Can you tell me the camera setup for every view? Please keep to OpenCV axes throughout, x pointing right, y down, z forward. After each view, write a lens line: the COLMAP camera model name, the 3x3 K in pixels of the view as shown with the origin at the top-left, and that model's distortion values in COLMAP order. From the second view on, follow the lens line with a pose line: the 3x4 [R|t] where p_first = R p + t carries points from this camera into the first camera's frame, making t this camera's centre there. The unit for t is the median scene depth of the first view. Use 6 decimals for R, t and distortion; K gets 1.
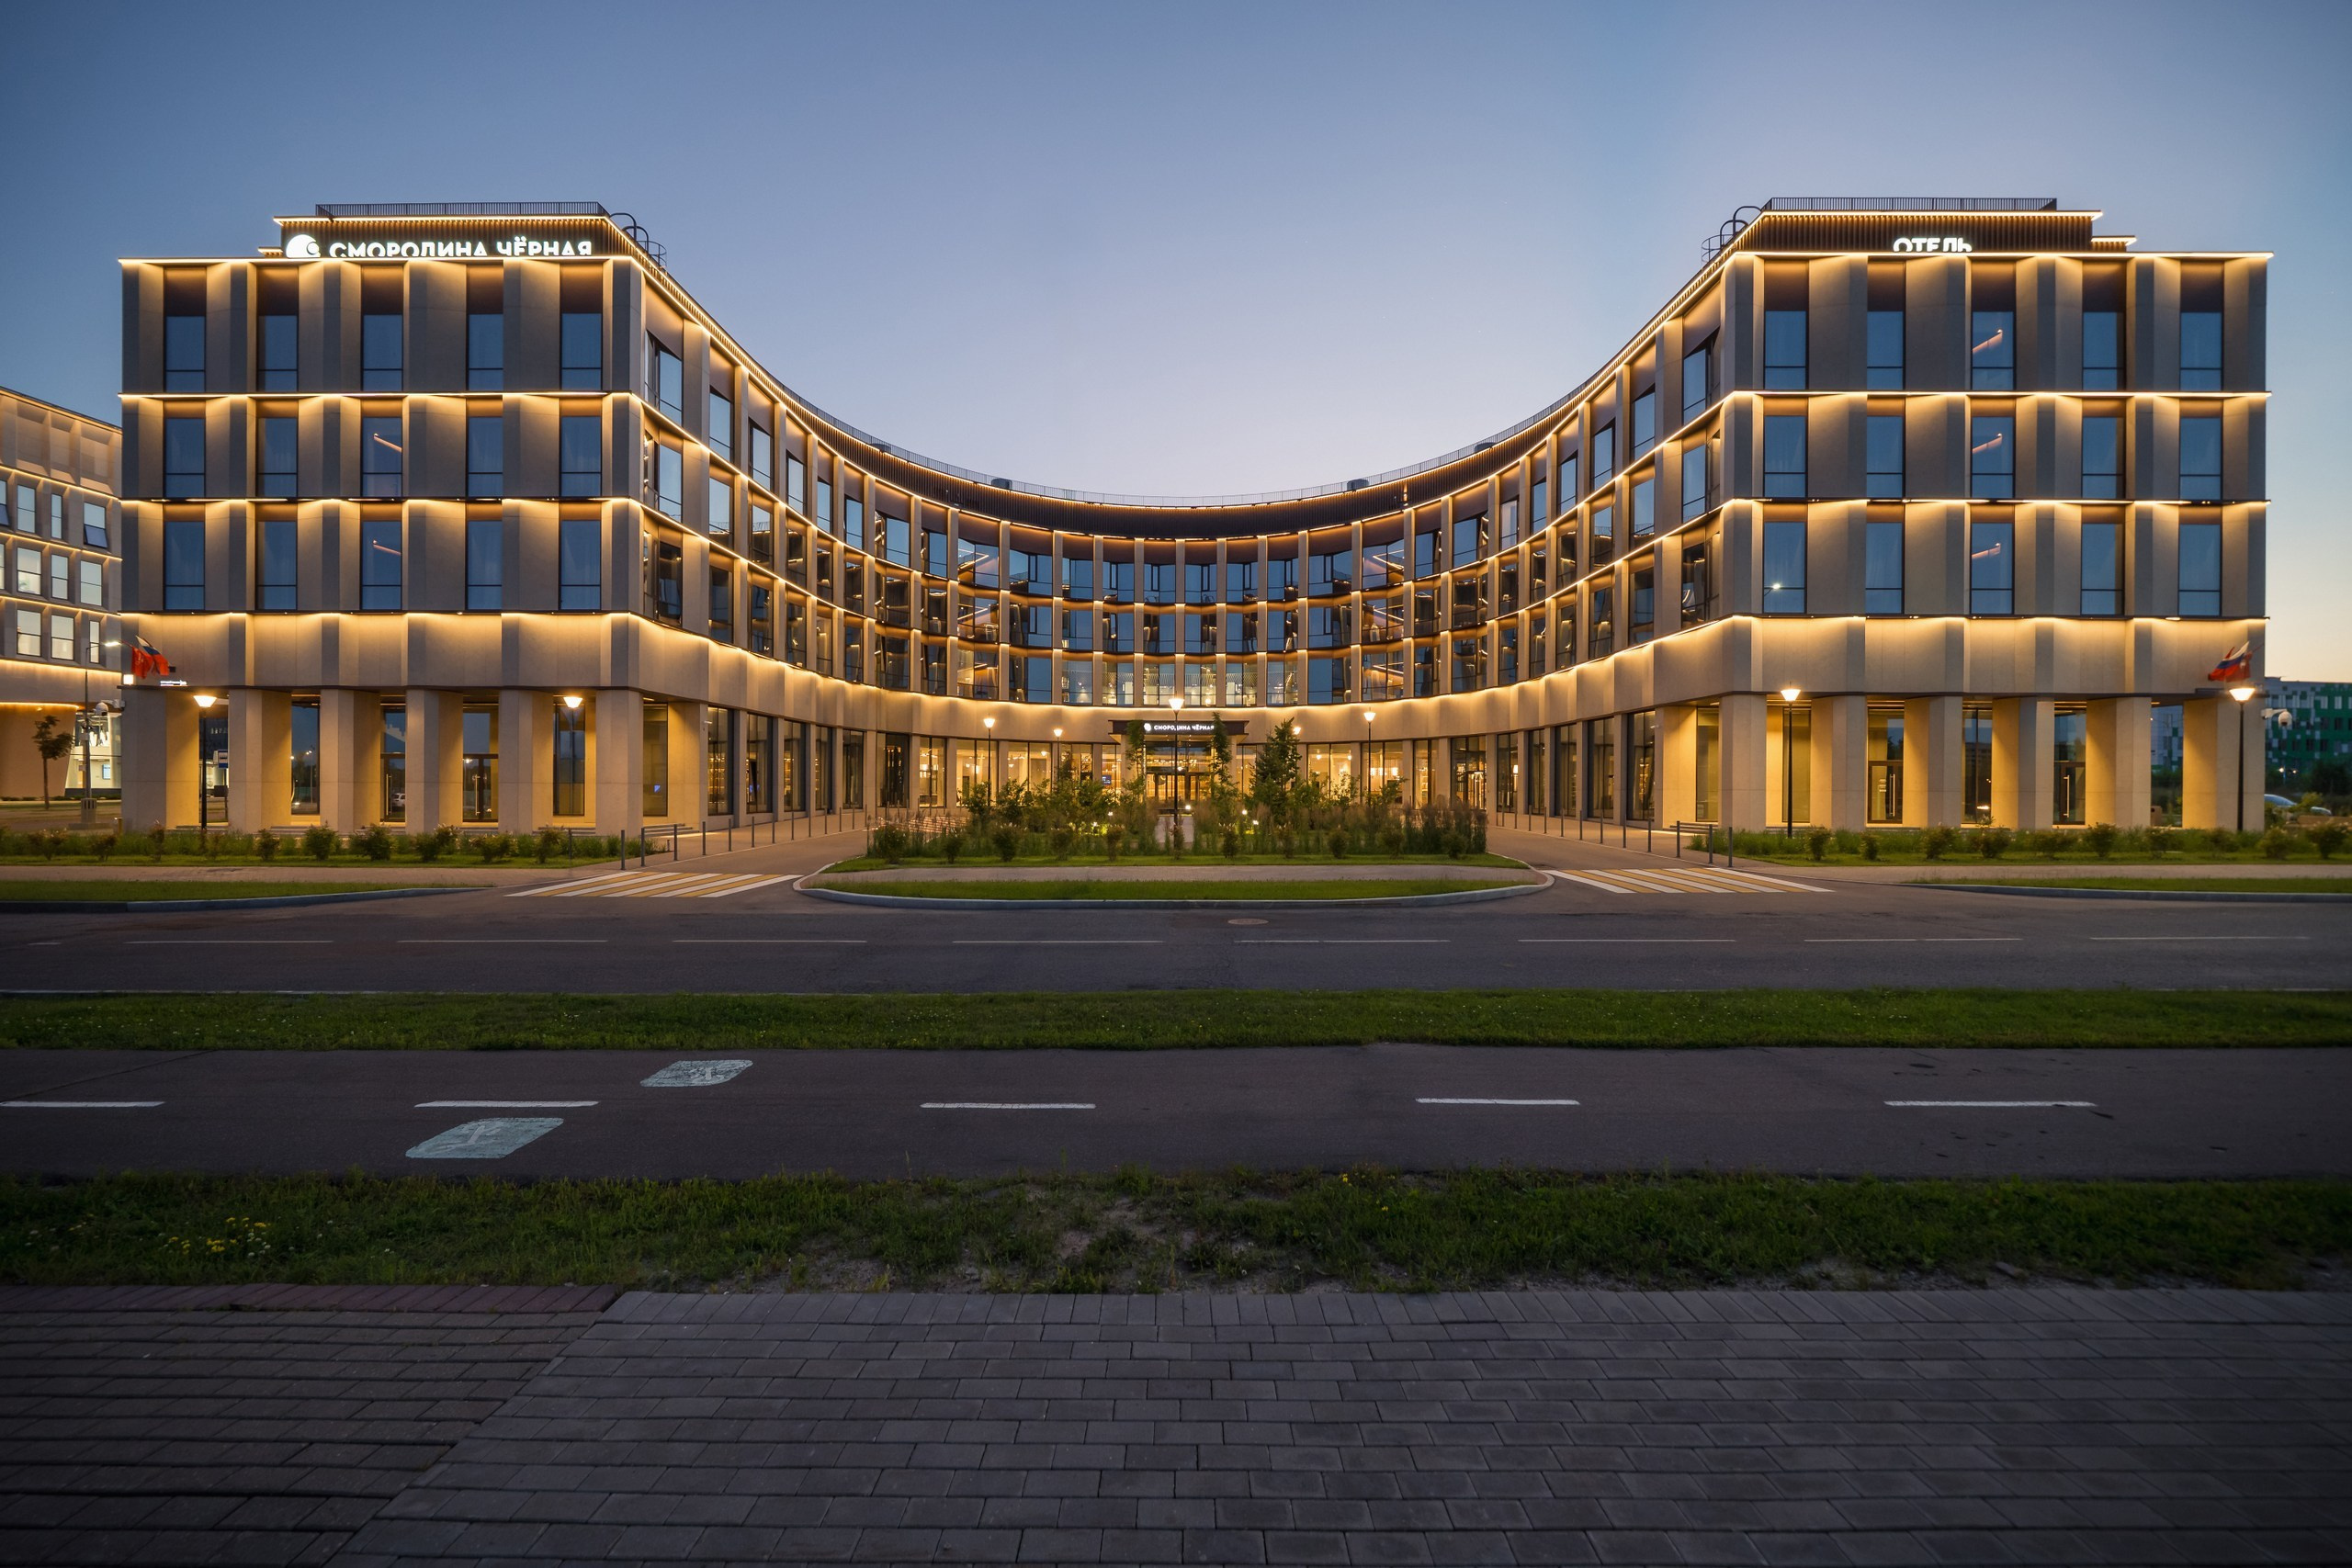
lens RADIAL K [[903.7, 0, 1178.2], [0, 903.7, 790.4], [0, 0, 1]] dist [-0.003158, 0.000312]
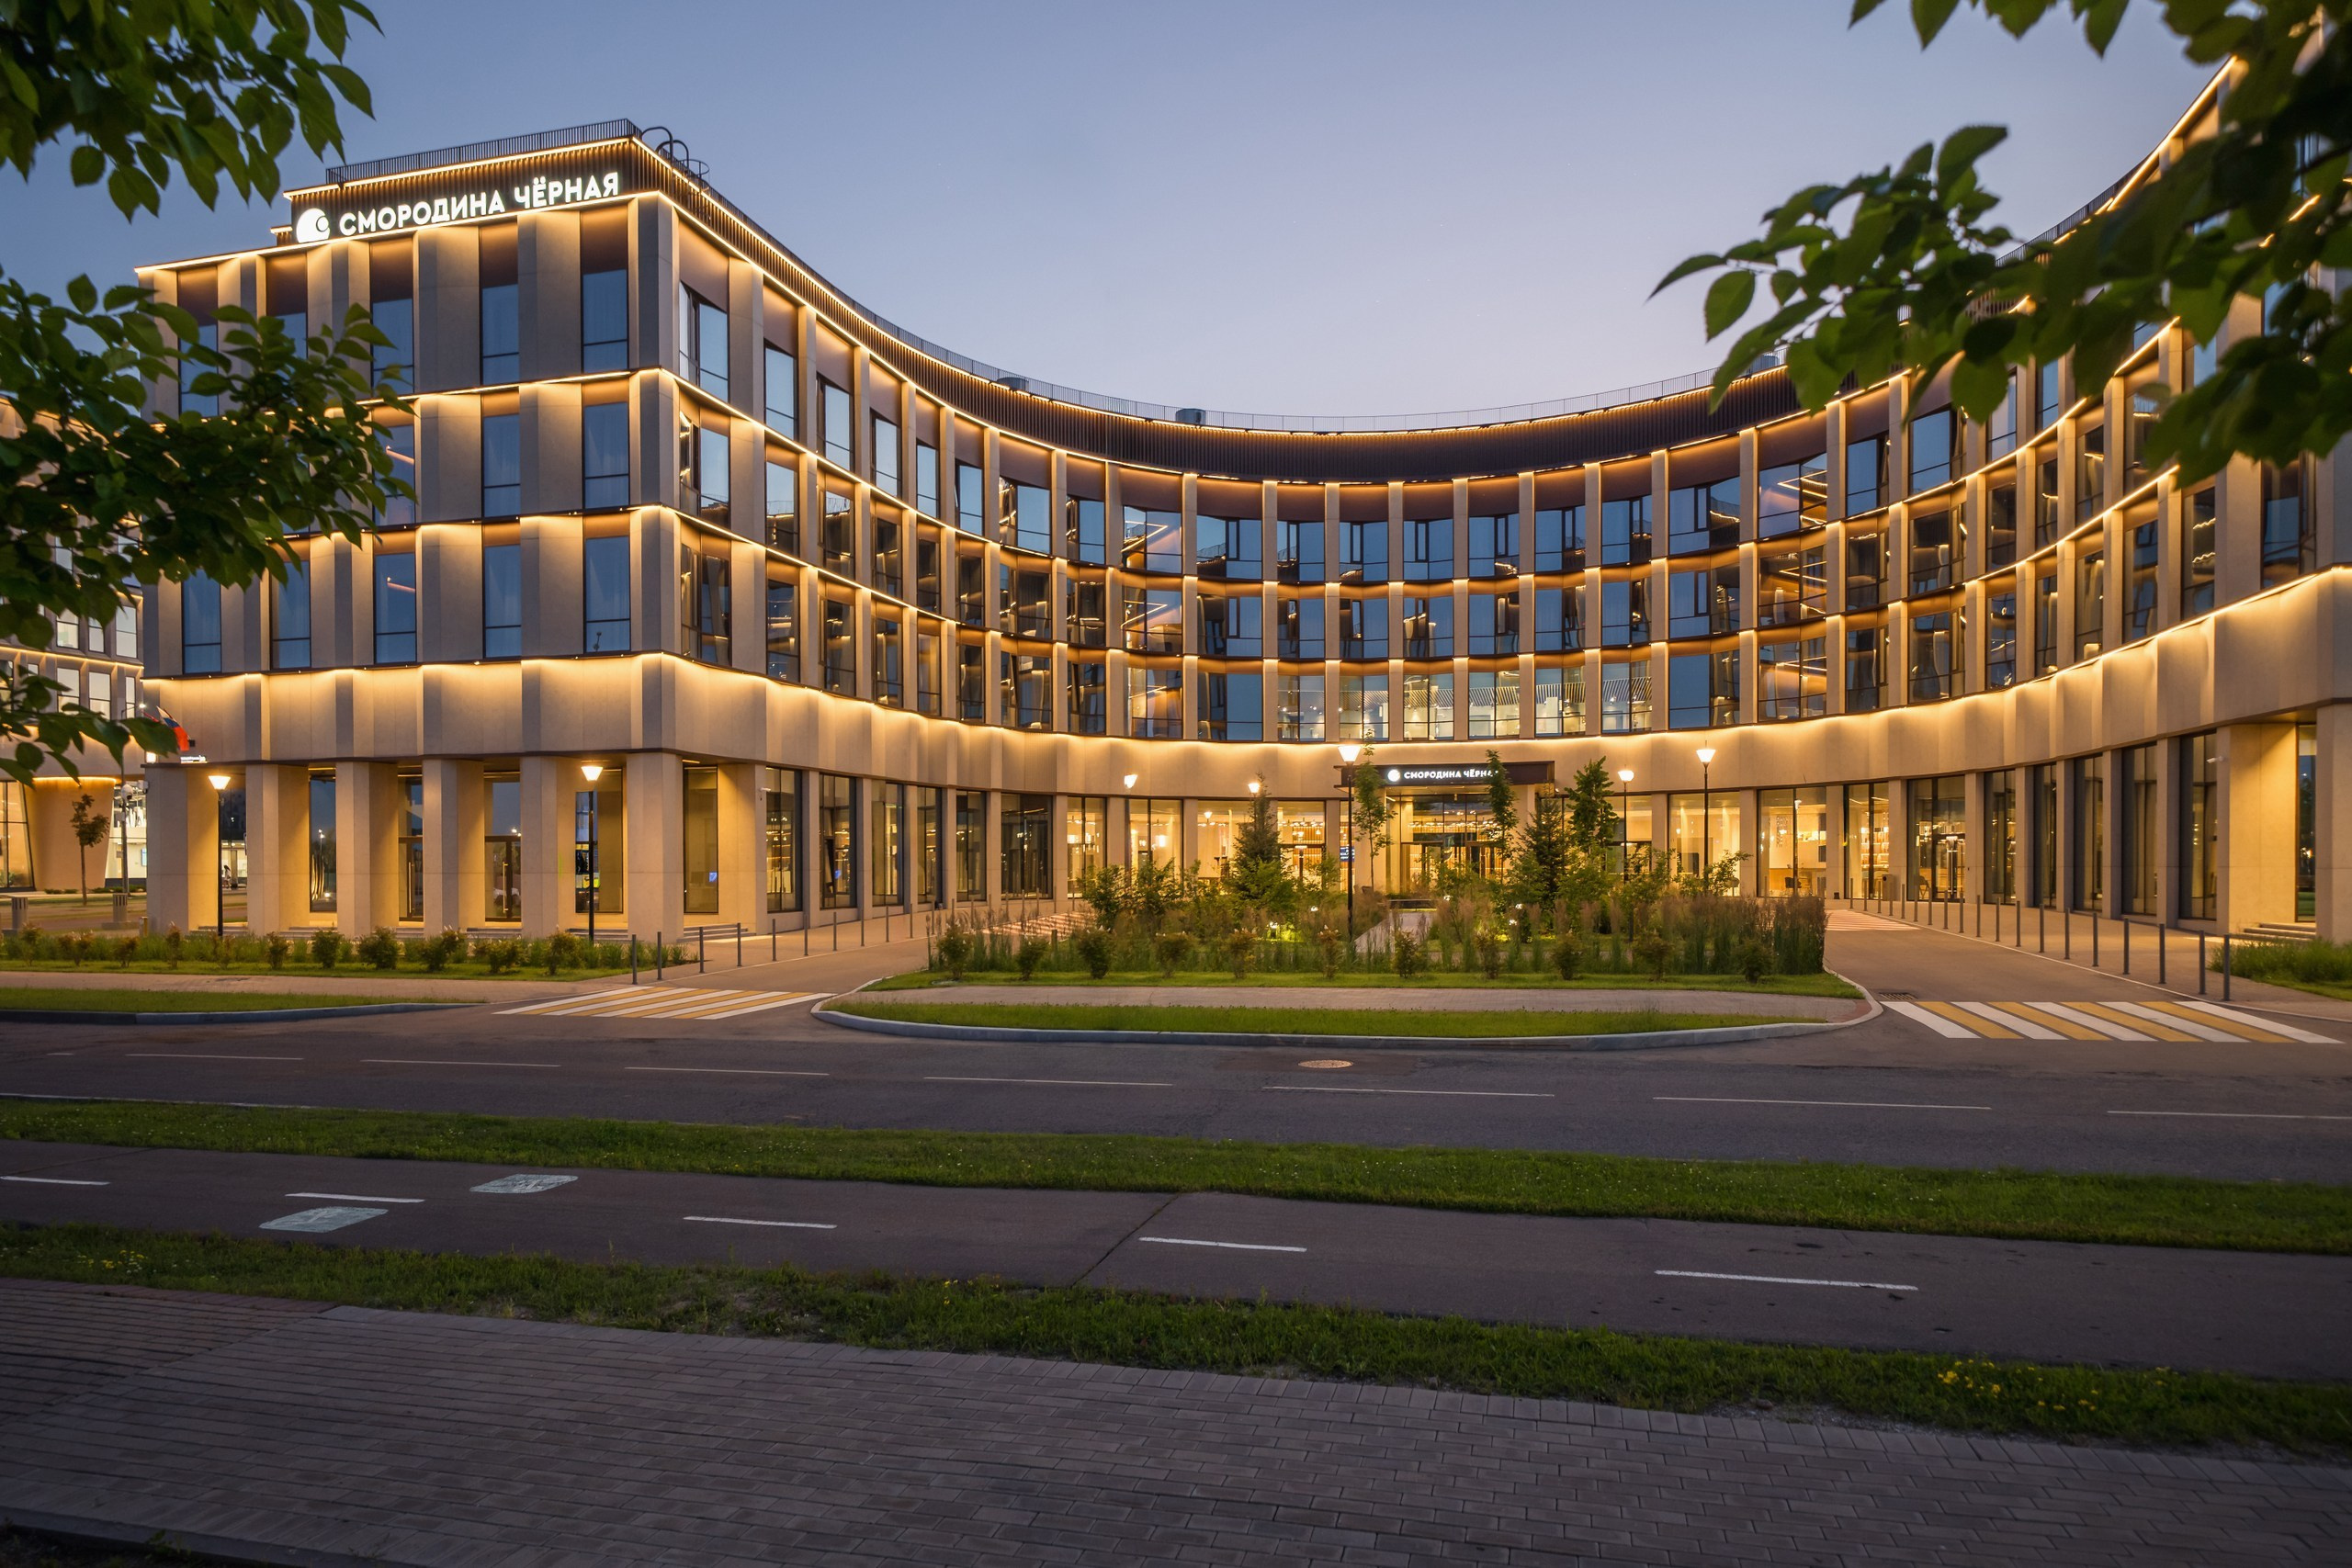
lens RADIAL K [[1413.3, 0, 1157.0], [0, 1413.3, 874.5], [0, 0, 1]] dist [0.000676, 0.002938]
pose [[0.967829, -0.008039, -0.251481, 0.106821], [0.009504, 0.999944, 0.004611, -0.007620], [0.251430, -0.006853, 0.967851, -0.070385]]
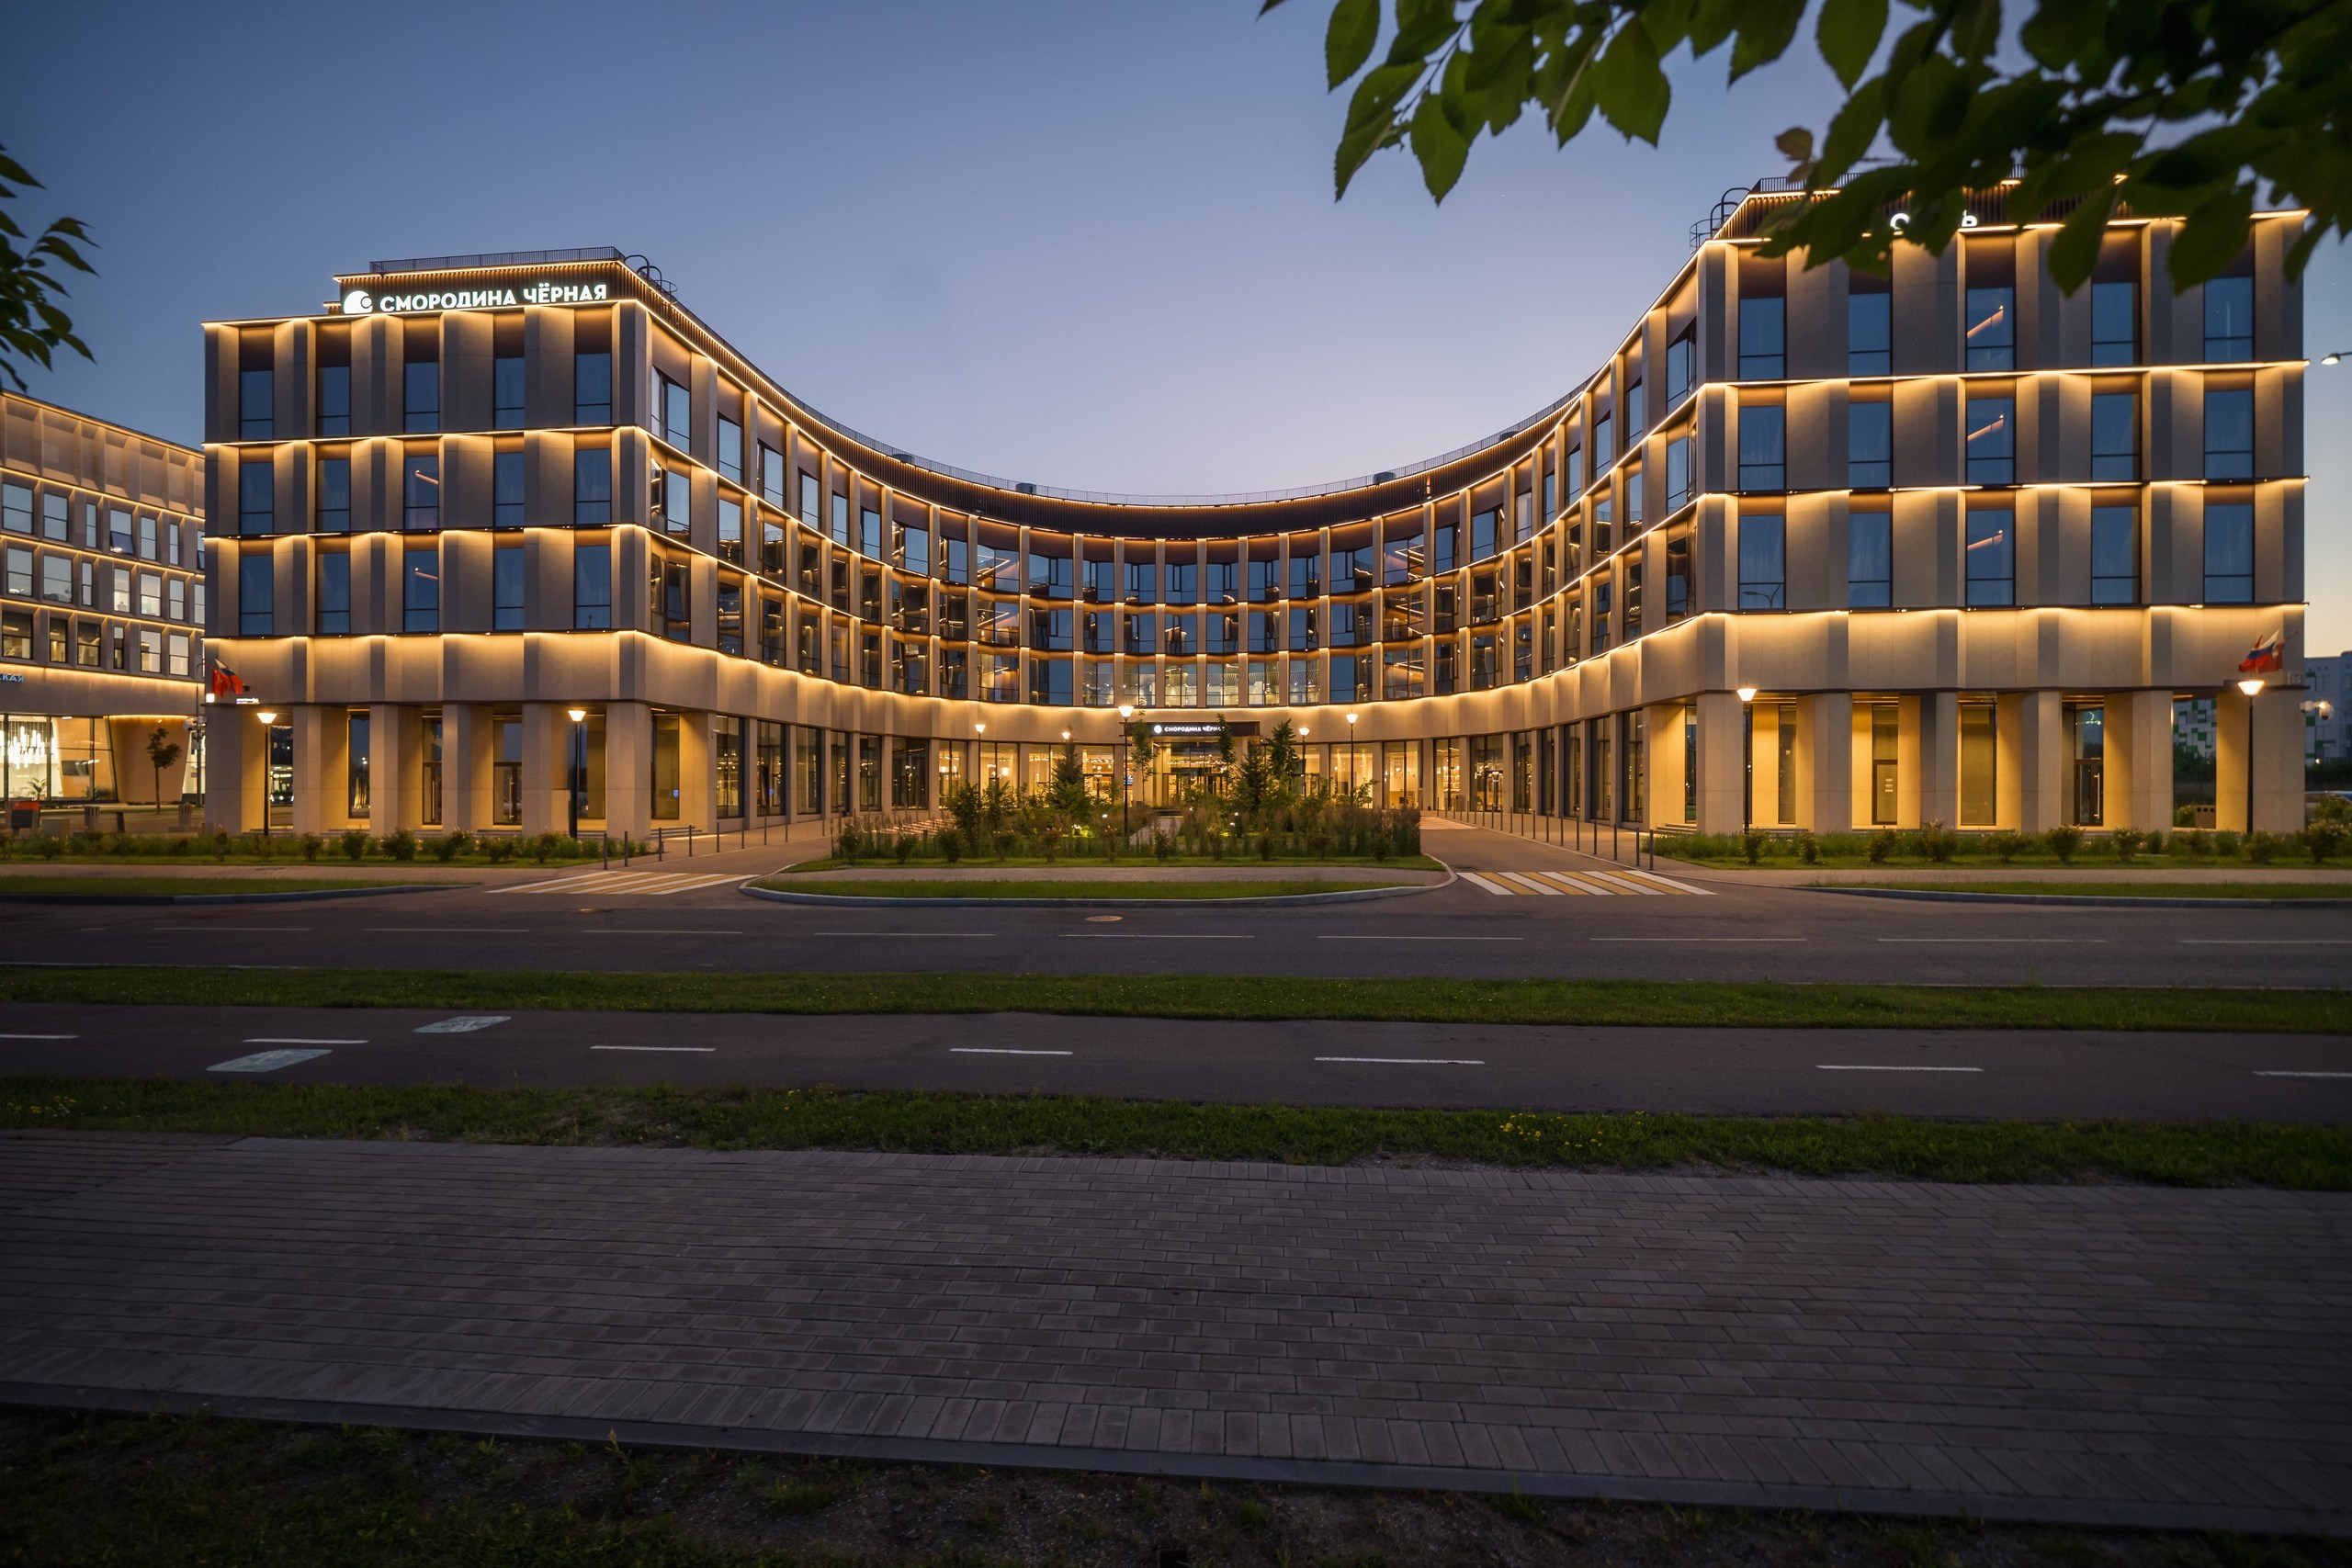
lens RADIAL K [[927.4, 0, 1165.1], [0, 927.4, 786.1], [0, 0, 1]] dist [-0.000687, -0.000013]
pose [[0.996551, -0.004710, -0.082845, 0.110264], [0.004384, 0.999982, -0.004115, -0.004099], [0.082863, 0.003738, 0.996554, -0.047458]]
